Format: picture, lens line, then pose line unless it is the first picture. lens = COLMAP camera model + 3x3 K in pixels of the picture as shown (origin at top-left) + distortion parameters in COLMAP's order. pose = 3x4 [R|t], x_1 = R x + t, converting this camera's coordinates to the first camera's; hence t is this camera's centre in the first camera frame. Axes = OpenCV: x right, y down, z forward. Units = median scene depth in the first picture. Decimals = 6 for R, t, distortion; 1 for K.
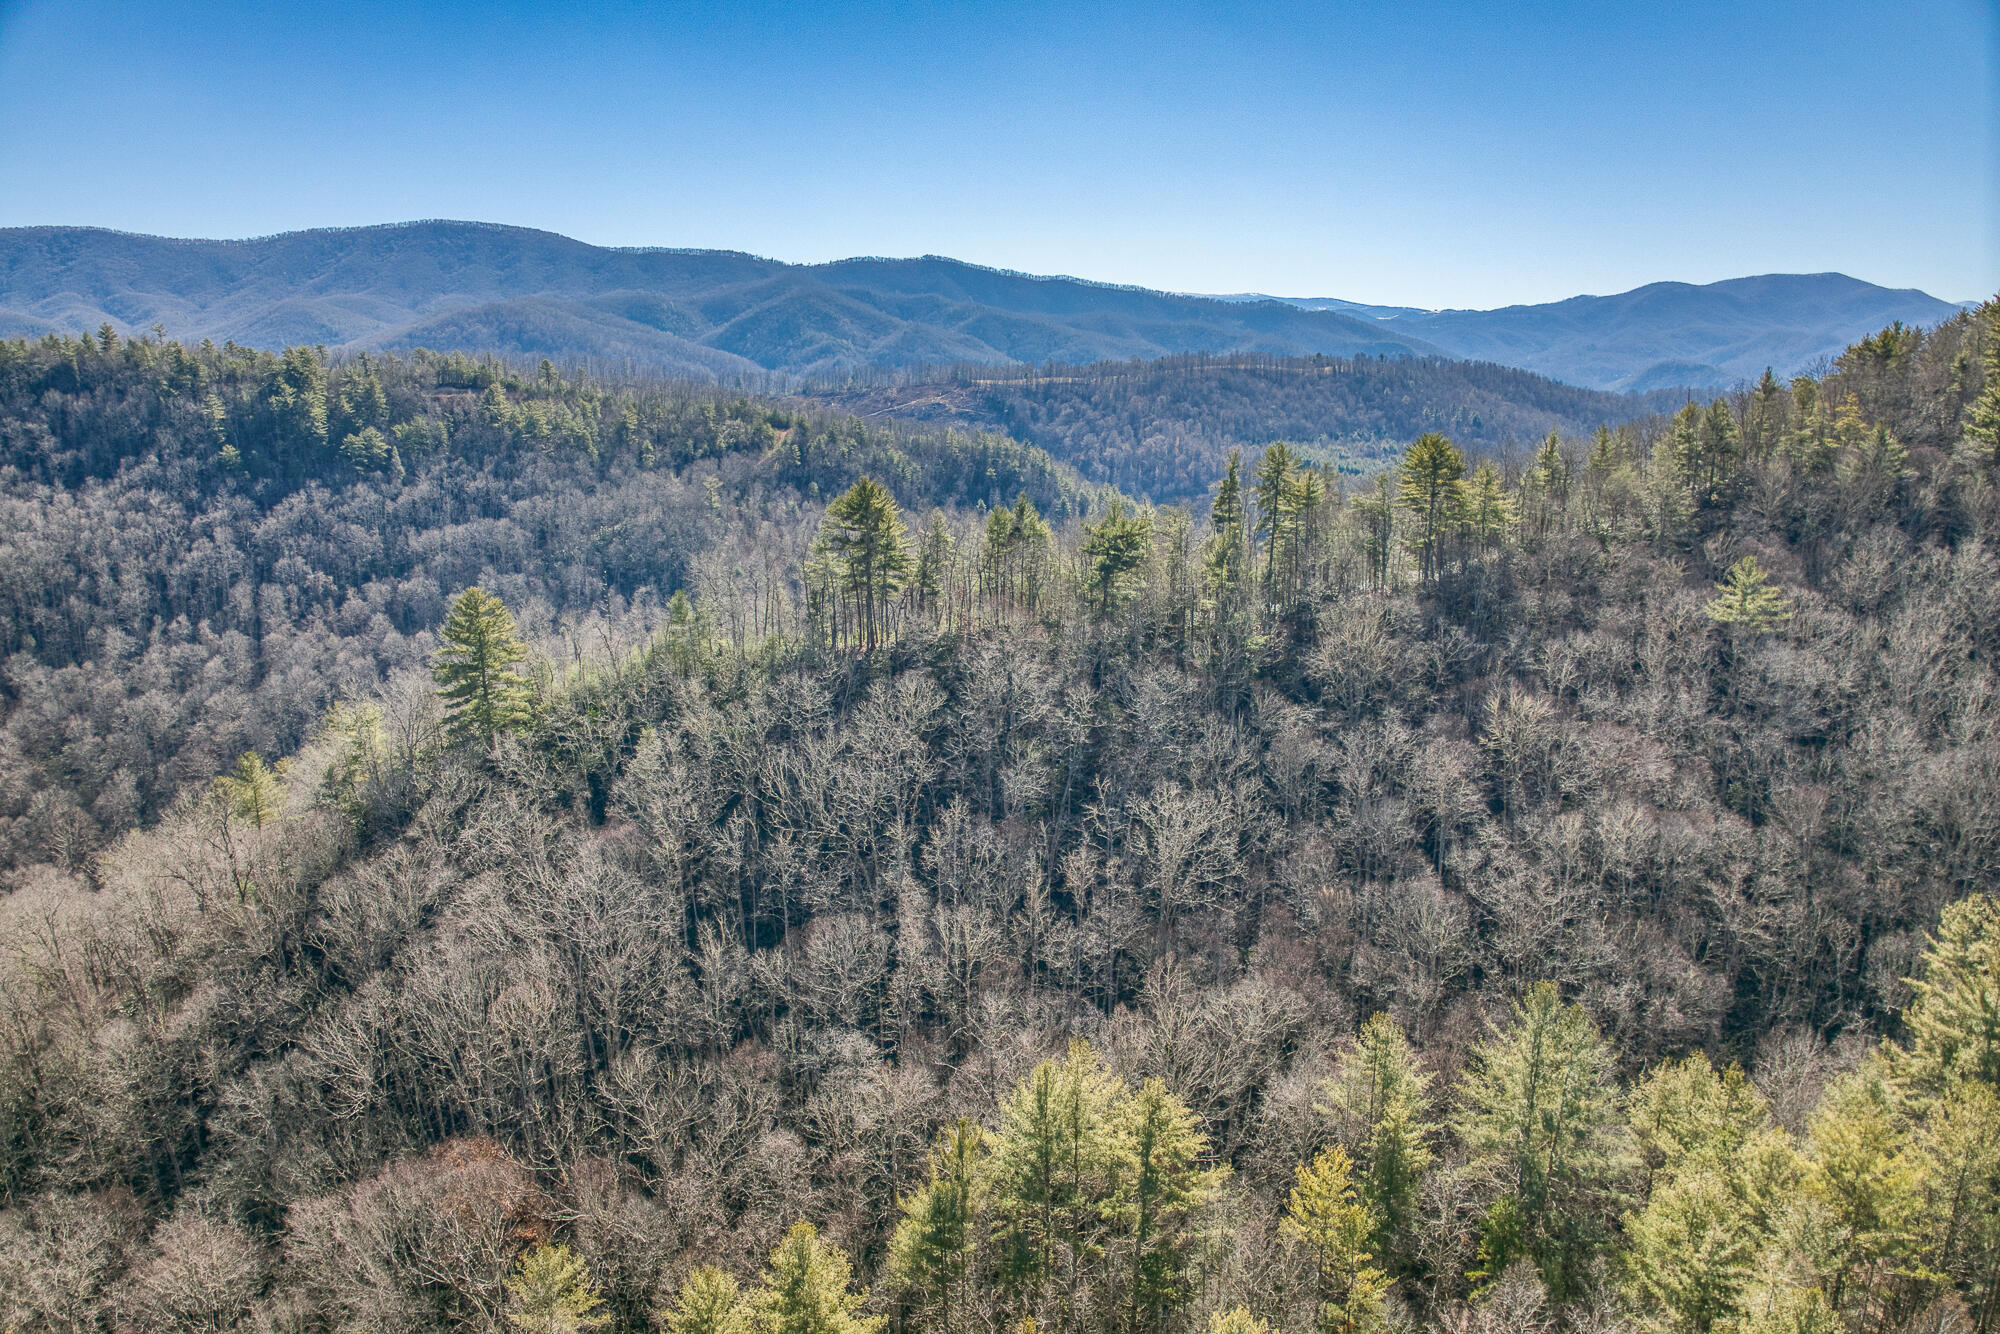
lens RADIAL K [[1403.4, 0, 996.3], [0, 1403.4, 694.1], [0, 0, 1]] dist [-0.053771, -0.027035]
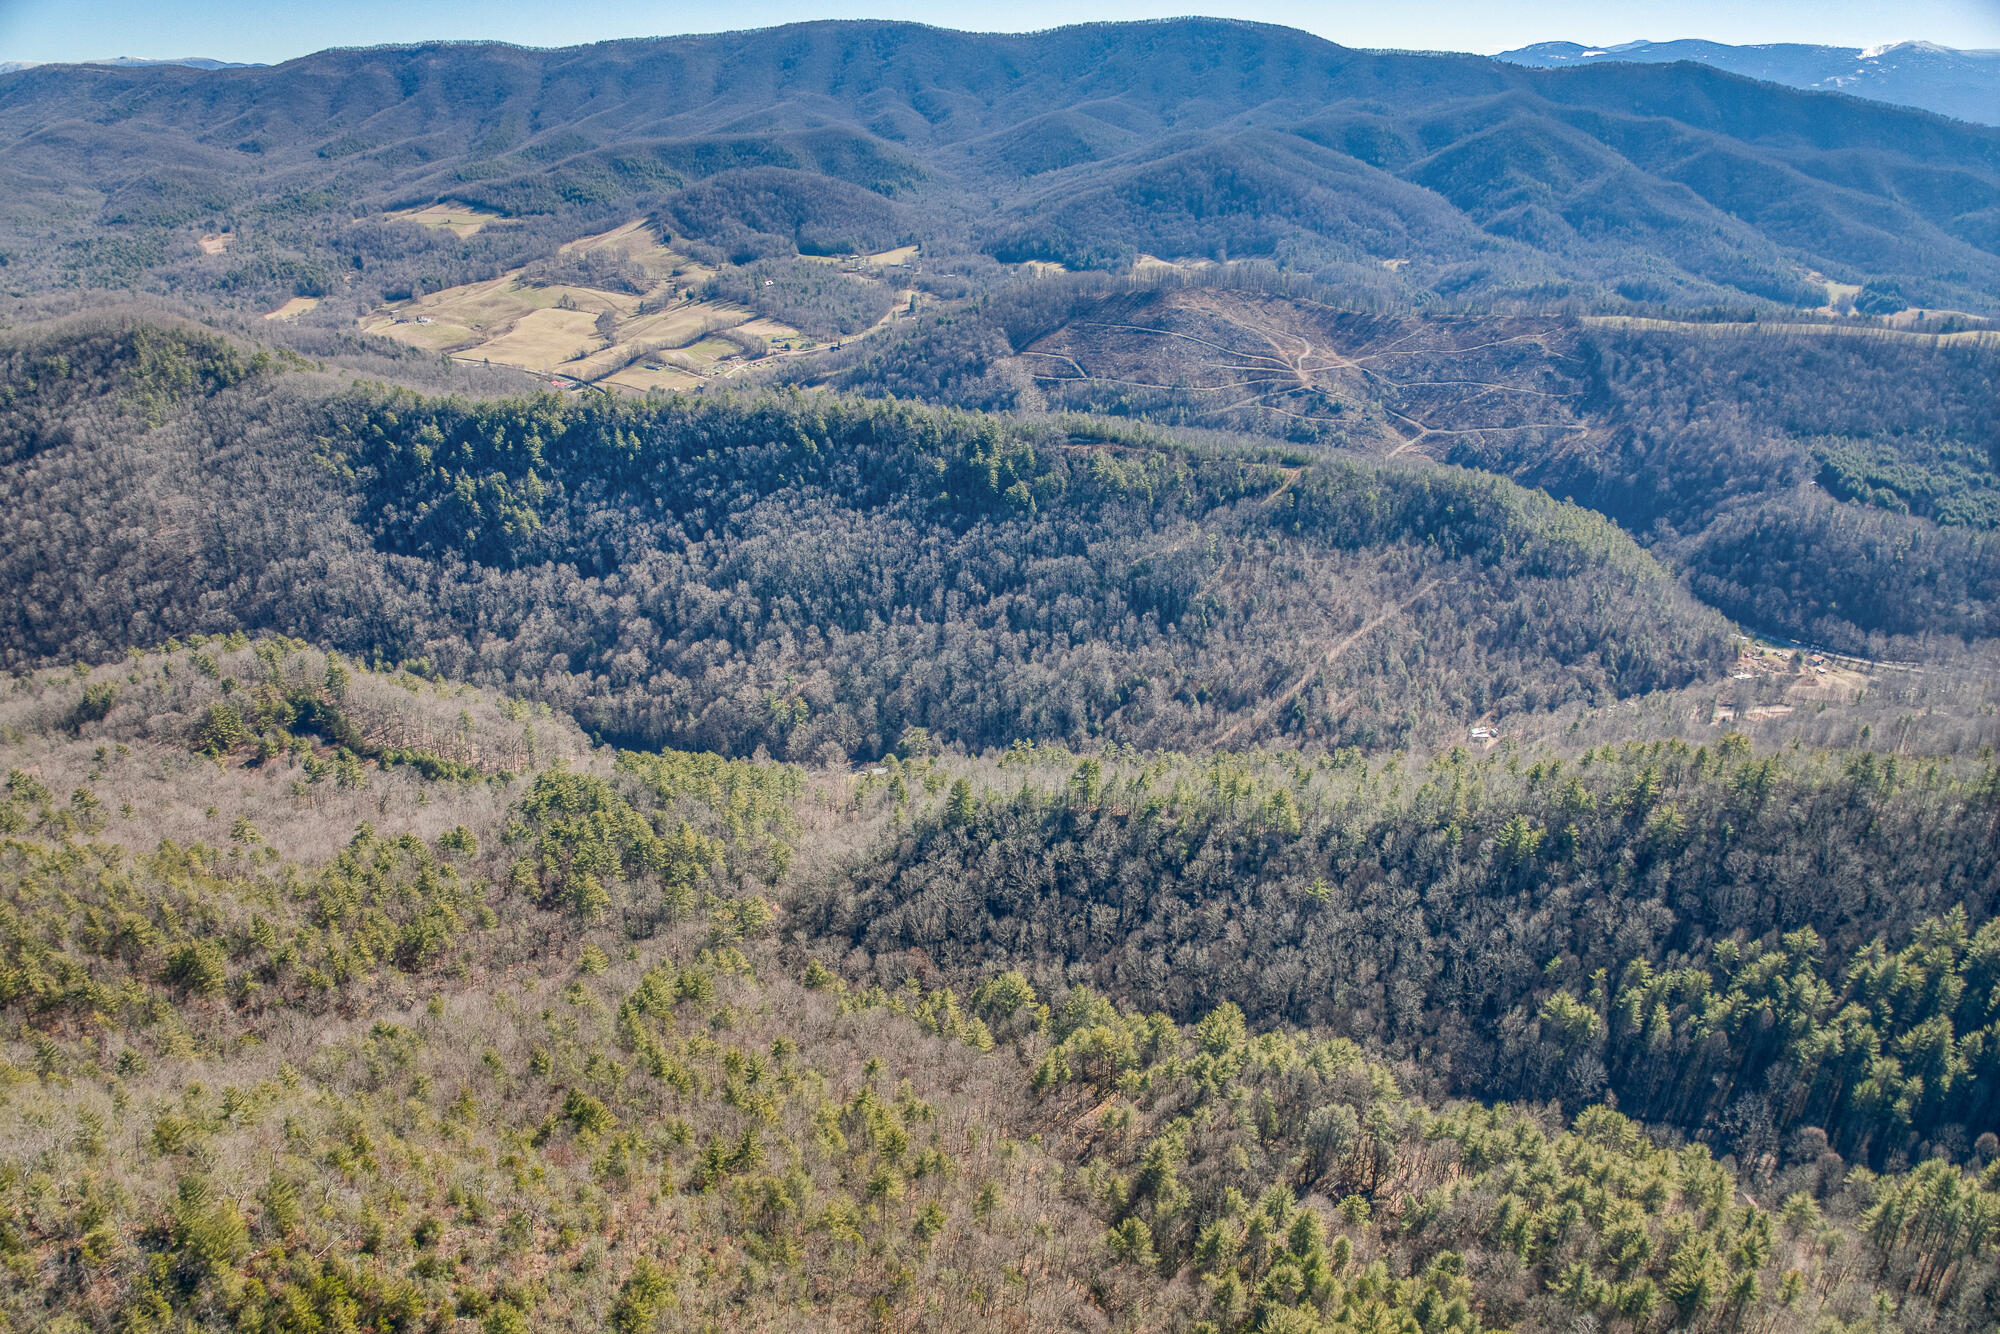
lens RADIAL K [[1403.4, 0, 996.3], [0, 1403.4, 694.1], [0, 0, 1]] dist [-0.053771, -0.027035]
pose [[0.870065, 0.205470, -0.448072, 0.392313], [-0.118602, 0.969542, 0.214296, -0.339776], [0.478456, -0.133309, 0.867933, -0.620990]]
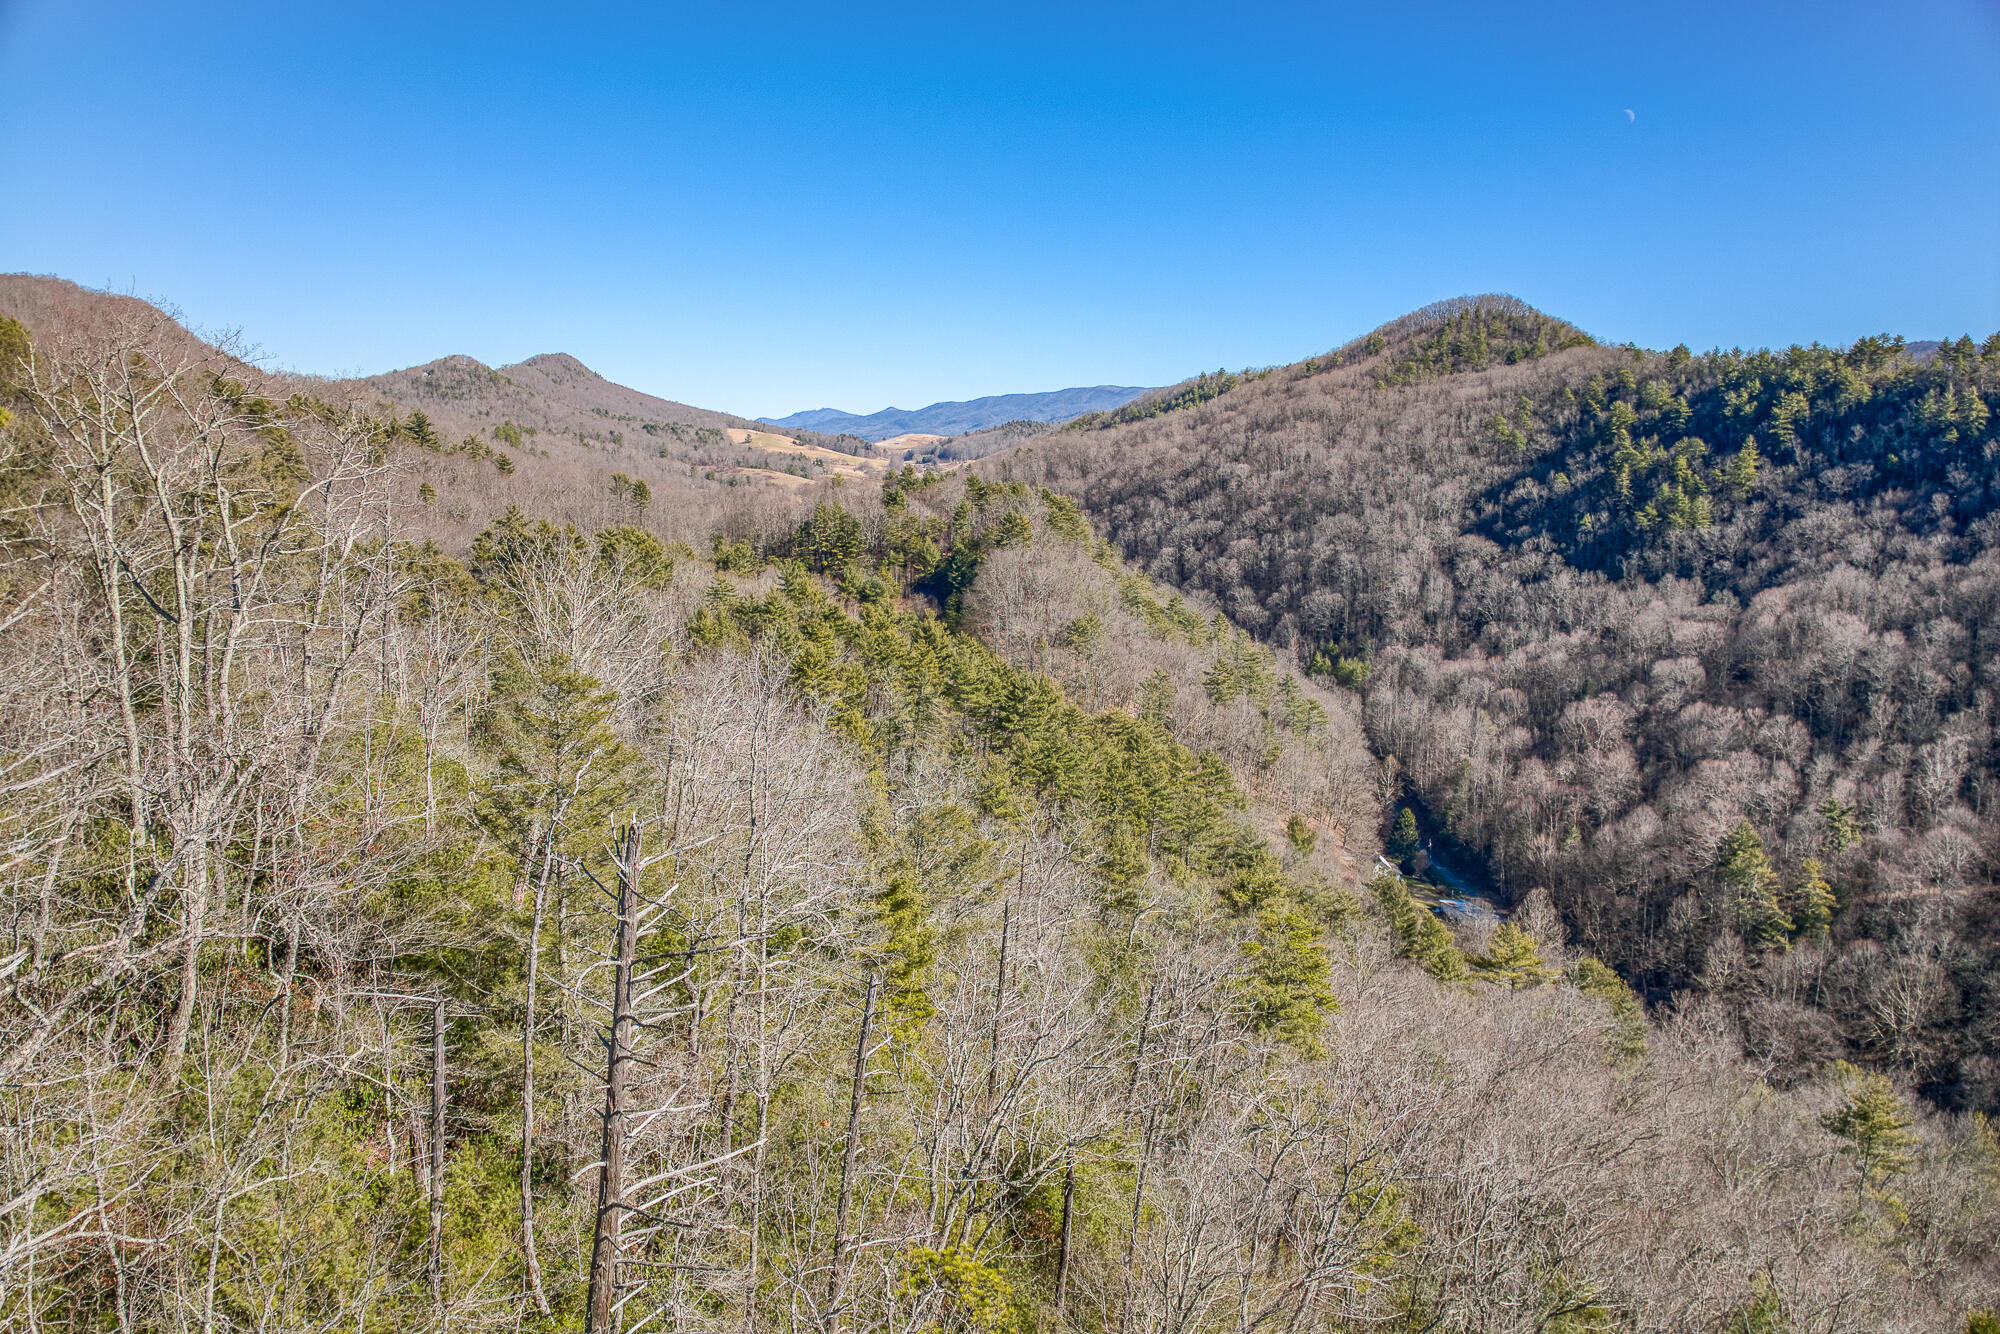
lens RADIAL K [[1403.4, 0, 996.3], [0, 1403.4, 694.1], [0, 0, 1]] dist [-0.053771, -0.027035]
pose [[-0.164792, 0.182289, -0.969337, -0.000559], [-0.245184, 0.944354, 0.219273, -0.053033], [0.955368, 0.273800, -0.110928, 0.443275]]
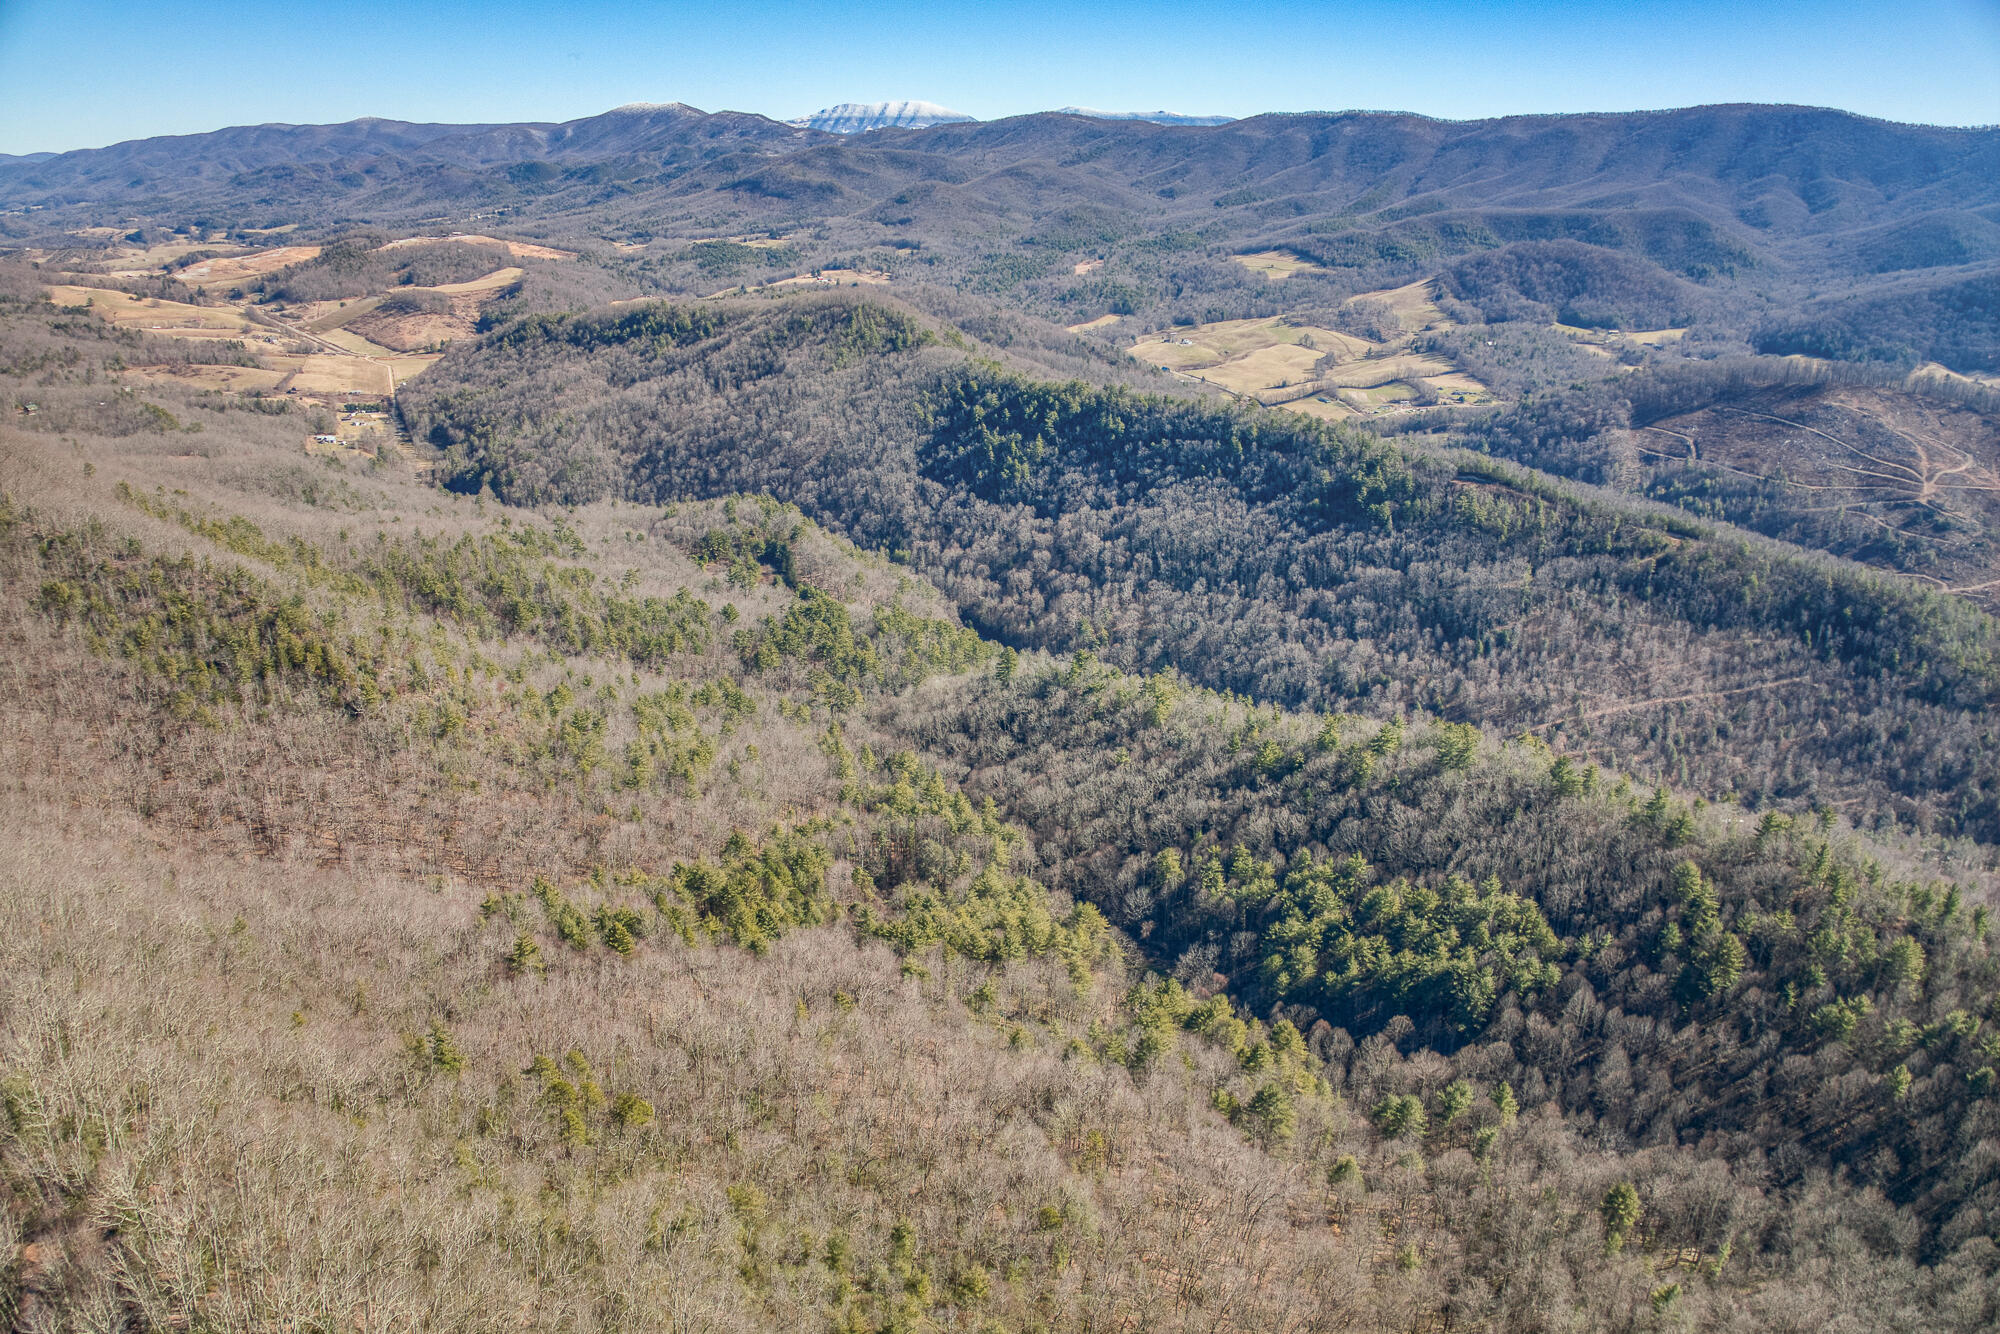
lens RADIAL K [[1409.8, 0, 1000.0], [0, 1409.8, 667.0], [0, 0, 1]] dist [-0.057792, -0.028259]
pose [[0.388701, 0.330803, -0.859930, 1.193817], [-0.223602, 0.939290, 0.260261, -0.401996], [0.893819, 0.091119, 0.439072, -0.336626]]
